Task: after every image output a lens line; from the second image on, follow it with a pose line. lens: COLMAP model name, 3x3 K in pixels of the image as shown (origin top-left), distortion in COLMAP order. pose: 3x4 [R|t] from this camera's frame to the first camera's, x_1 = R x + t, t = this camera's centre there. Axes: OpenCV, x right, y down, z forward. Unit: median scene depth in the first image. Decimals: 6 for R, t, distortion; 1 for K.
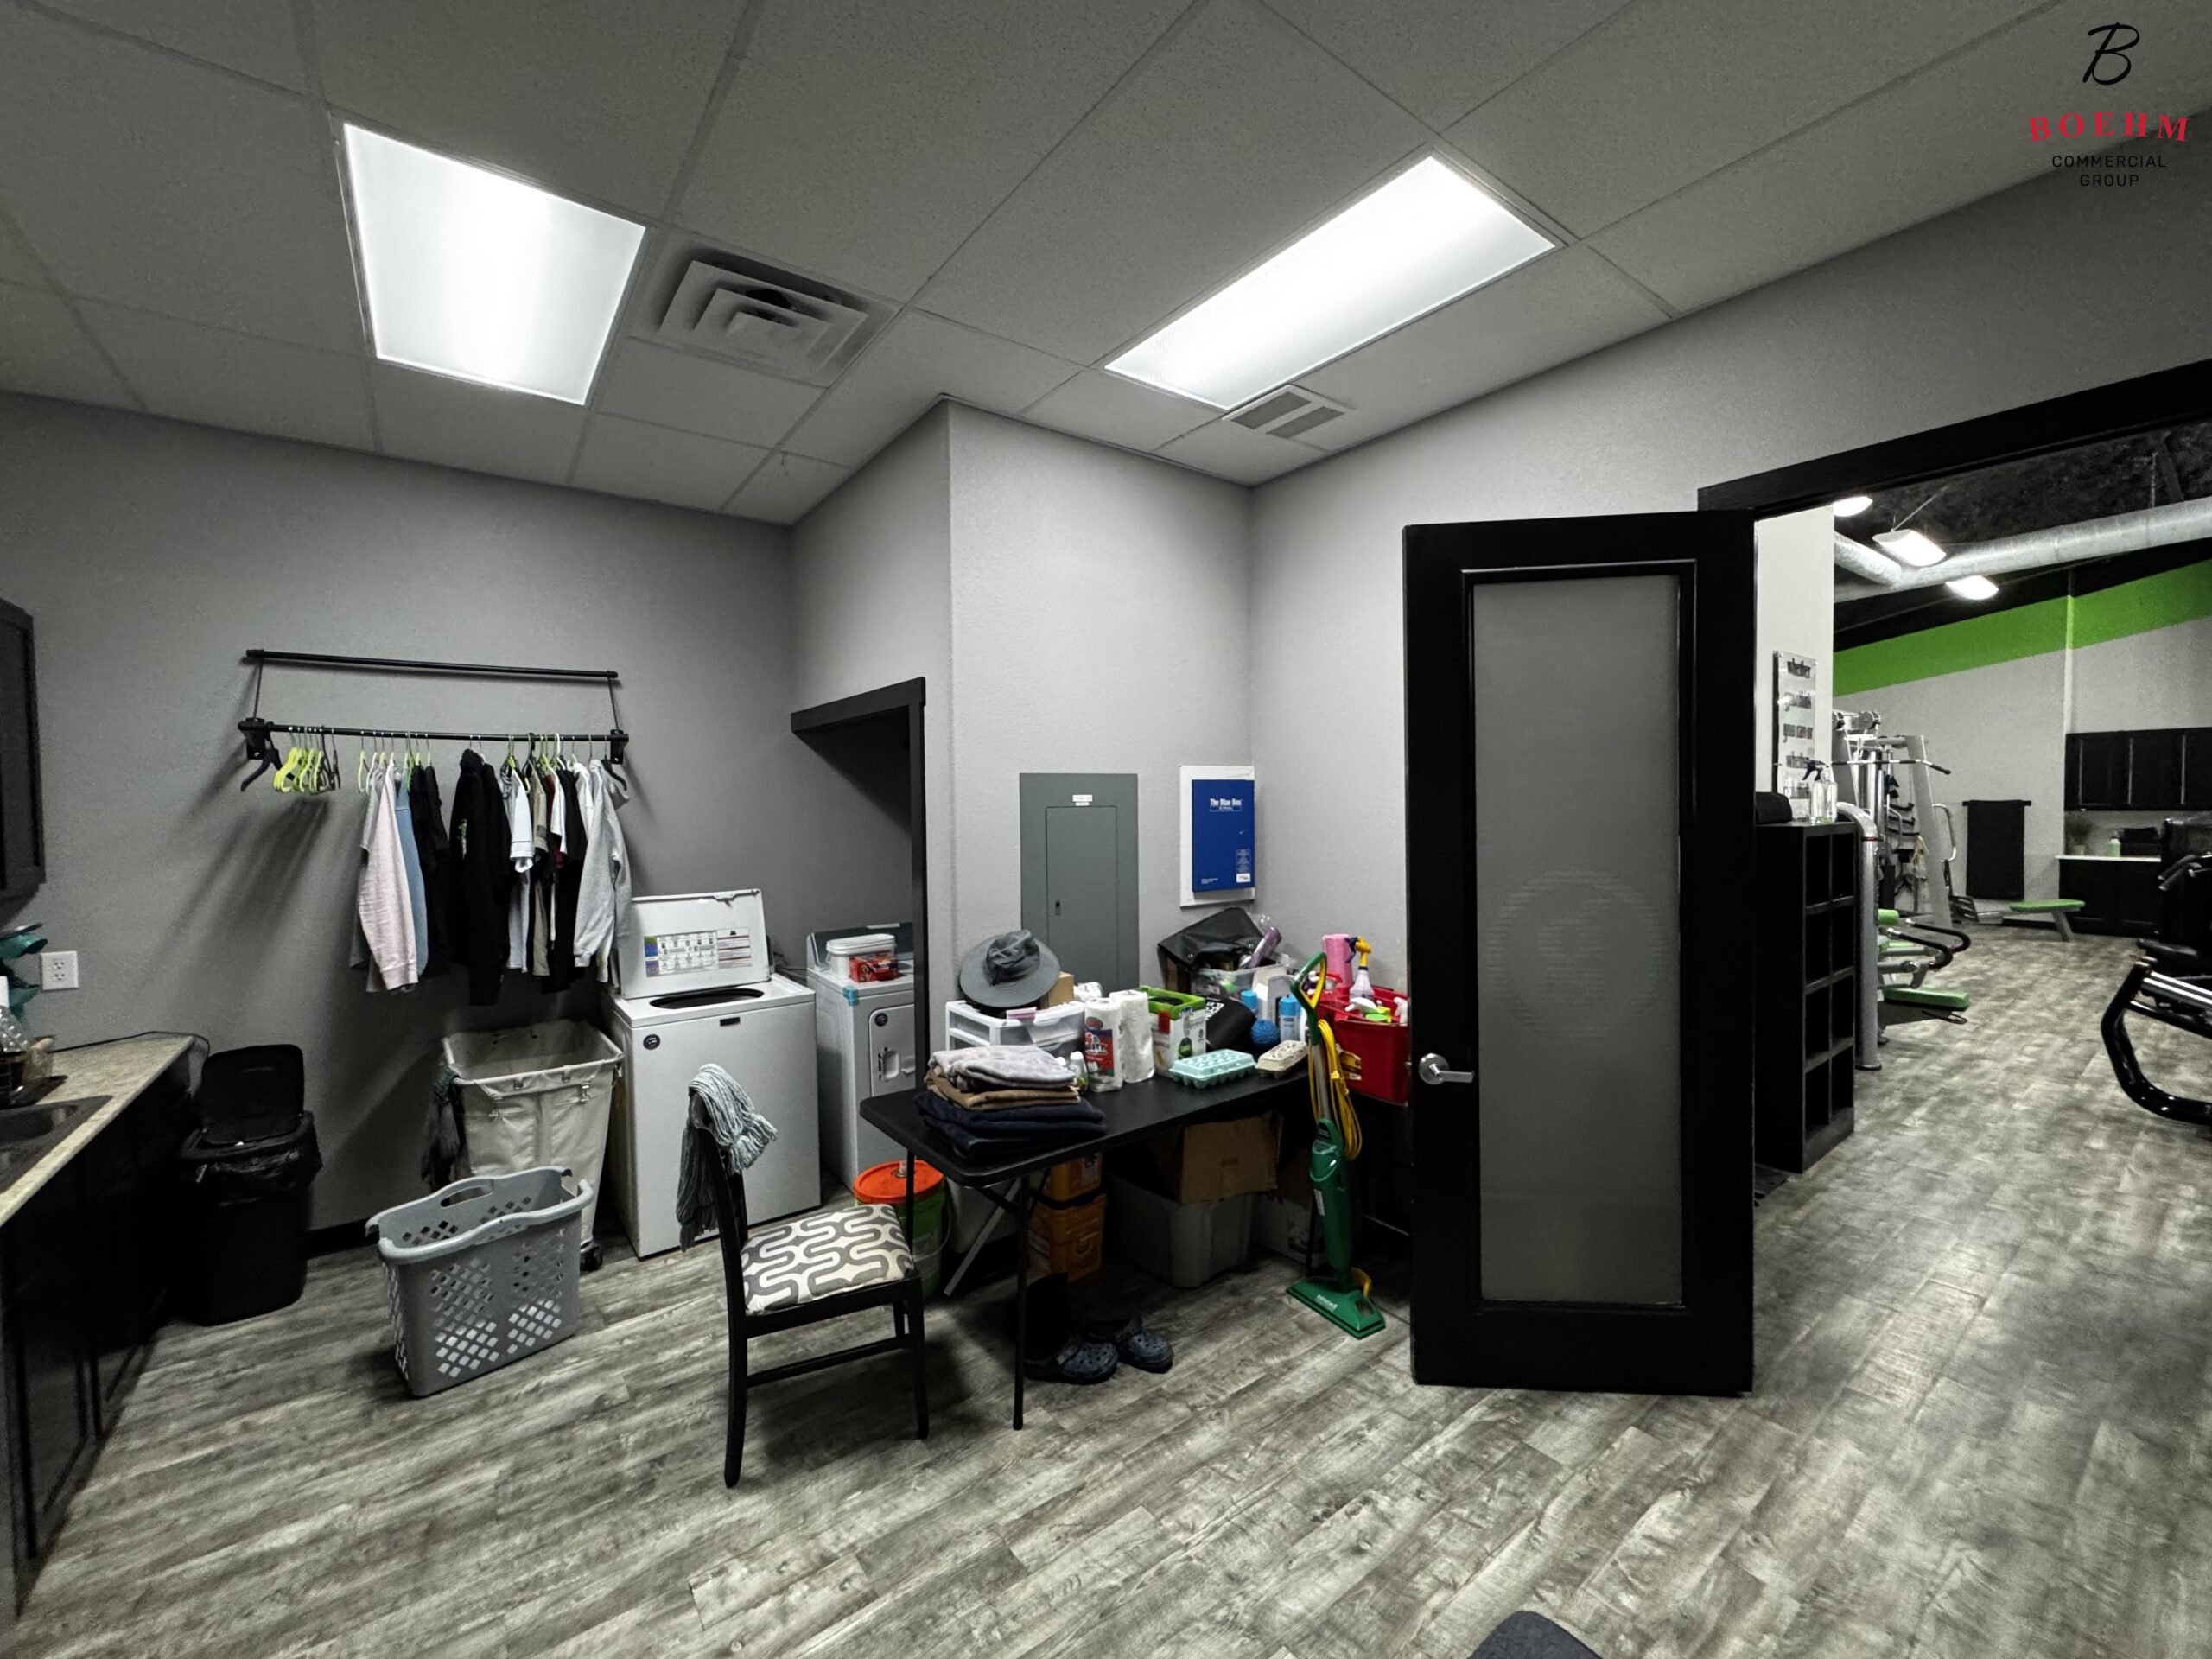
lens RADIAL K [[889.9, 0, 1104.9], [0, 889.9, 826.8], [0, 0, 1]] dist [-0.000491, 0.000070]
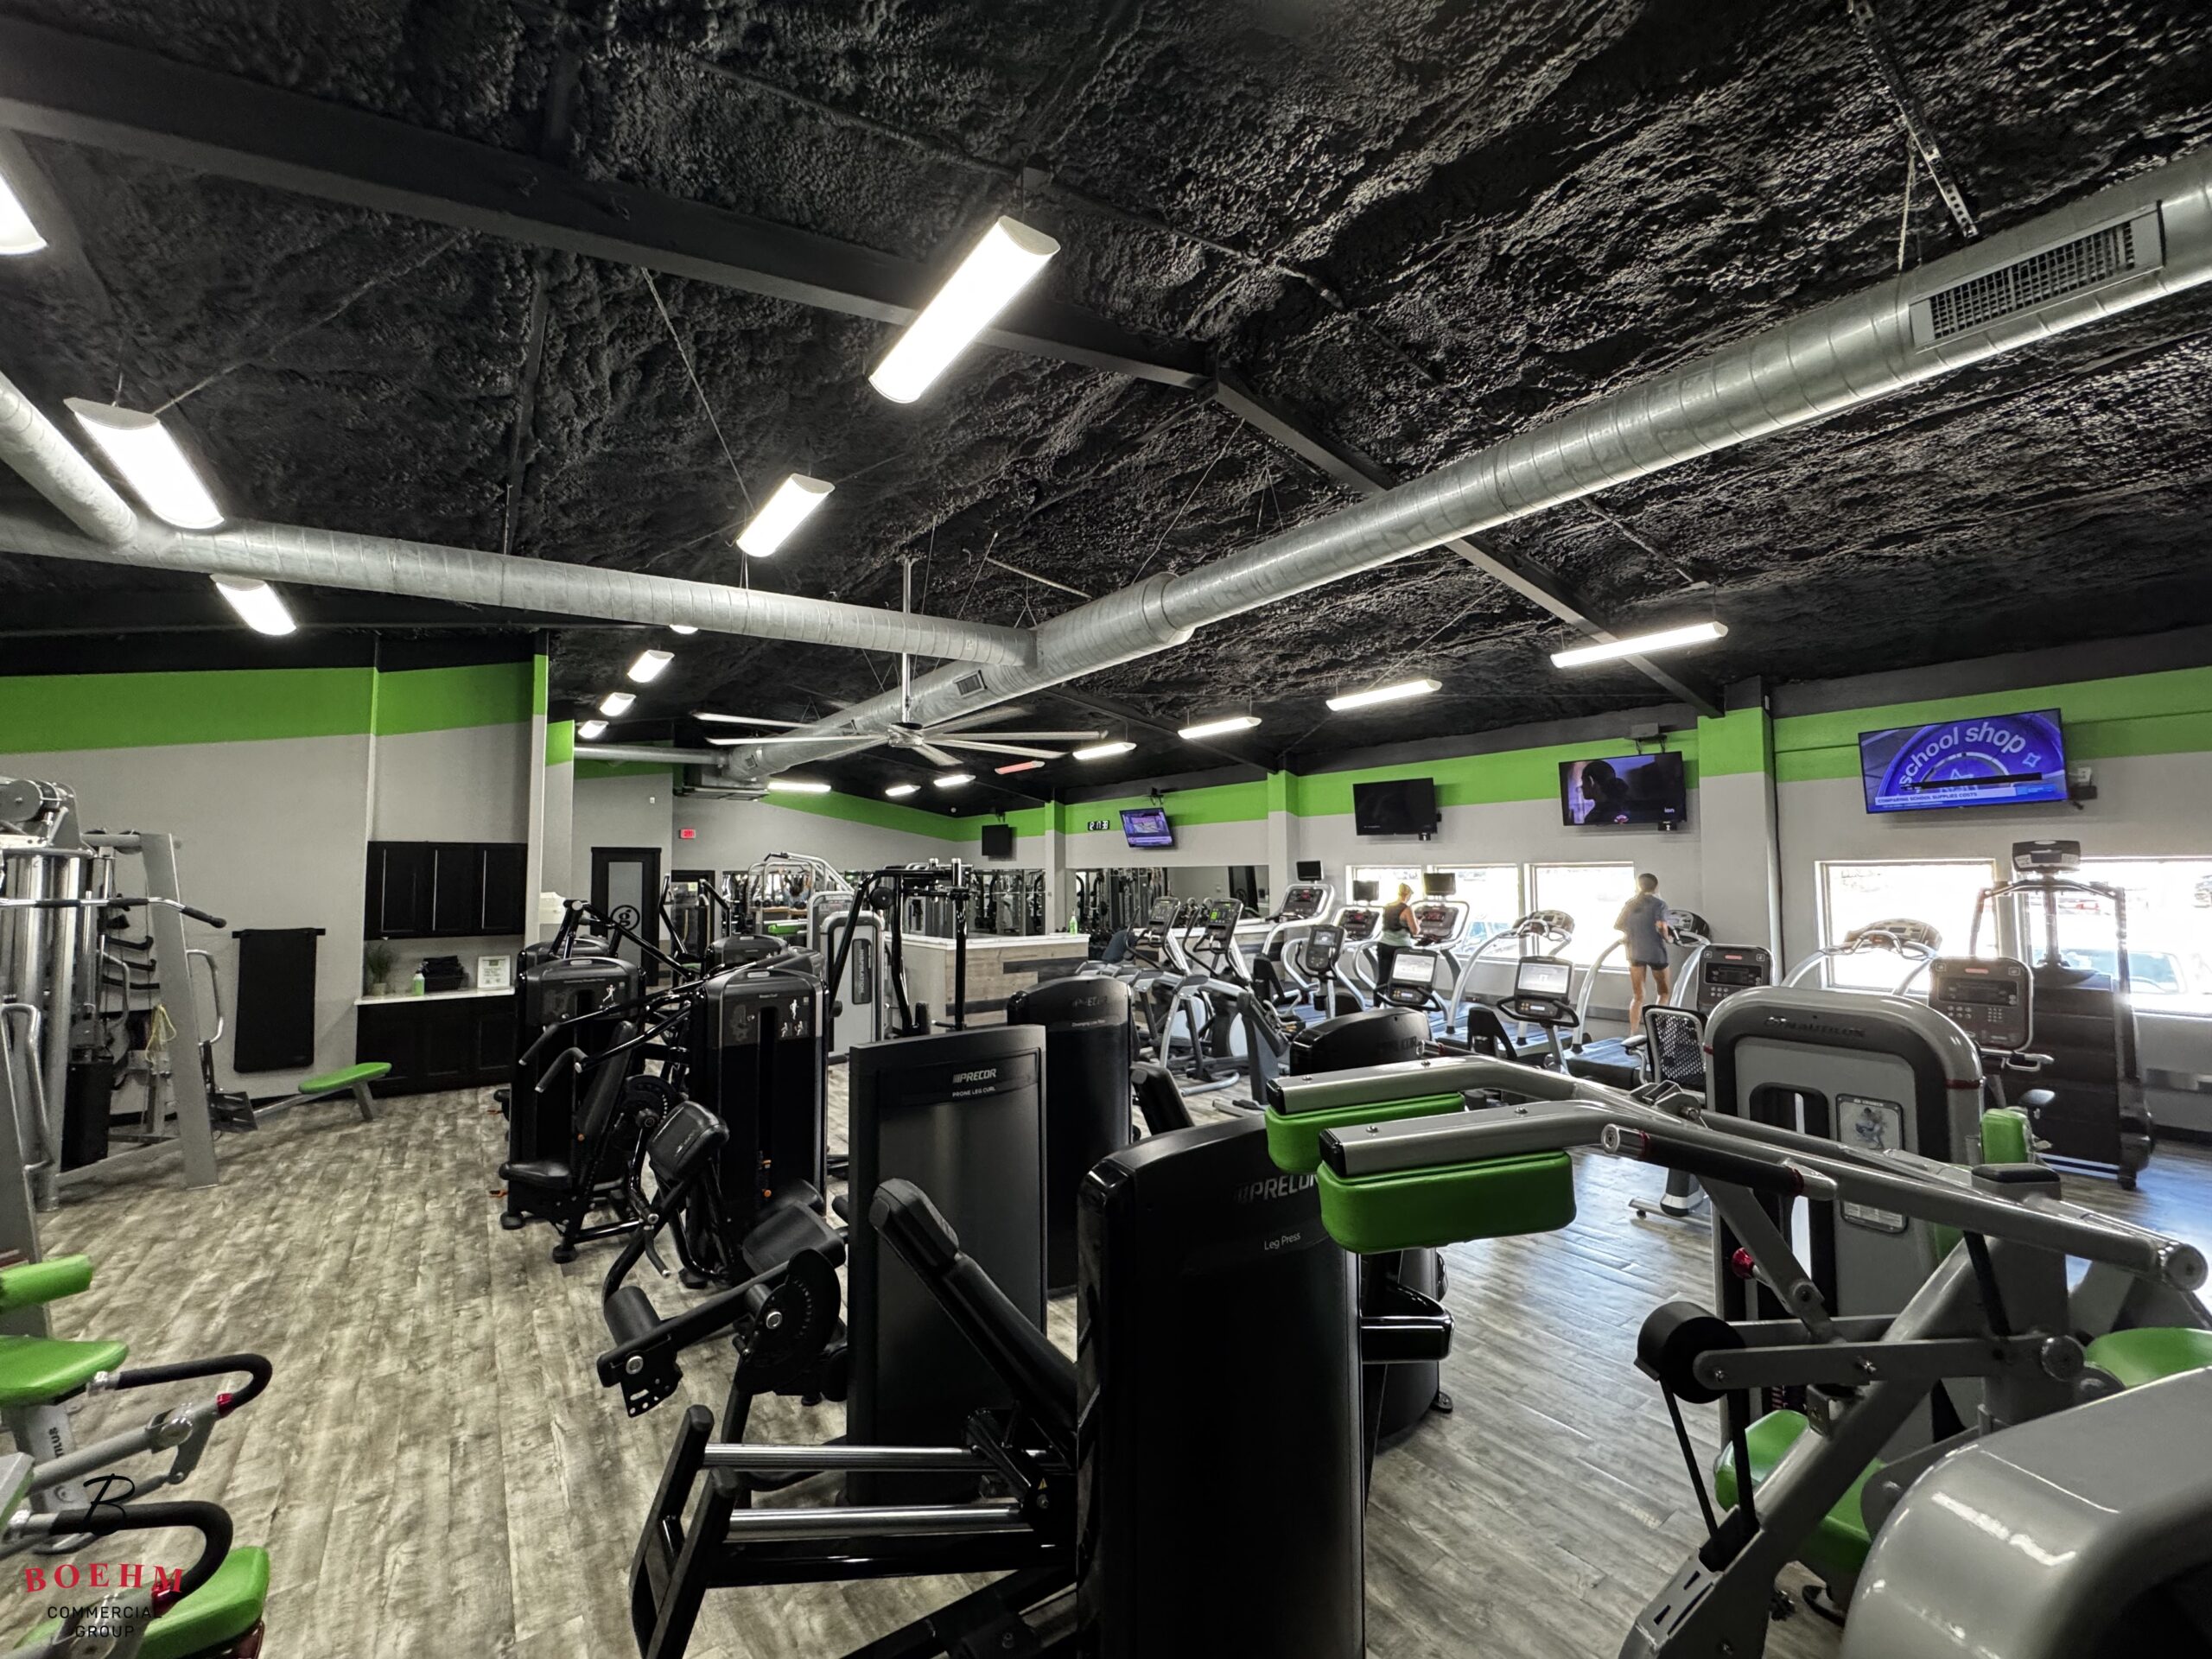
lens RADIAL K [[889.9, 0, 1104.9], [0, 889.9, 826.8], [0, 0, 1]] dist [-0.000491, 0.000070]
pose [[0.021501, 0.064834, 0.997664, 0.315263], [0.035847, 0.997203, -0.065577, -0.043231], [-0.999126, 0.037173, 0.019116, 0.339300]]
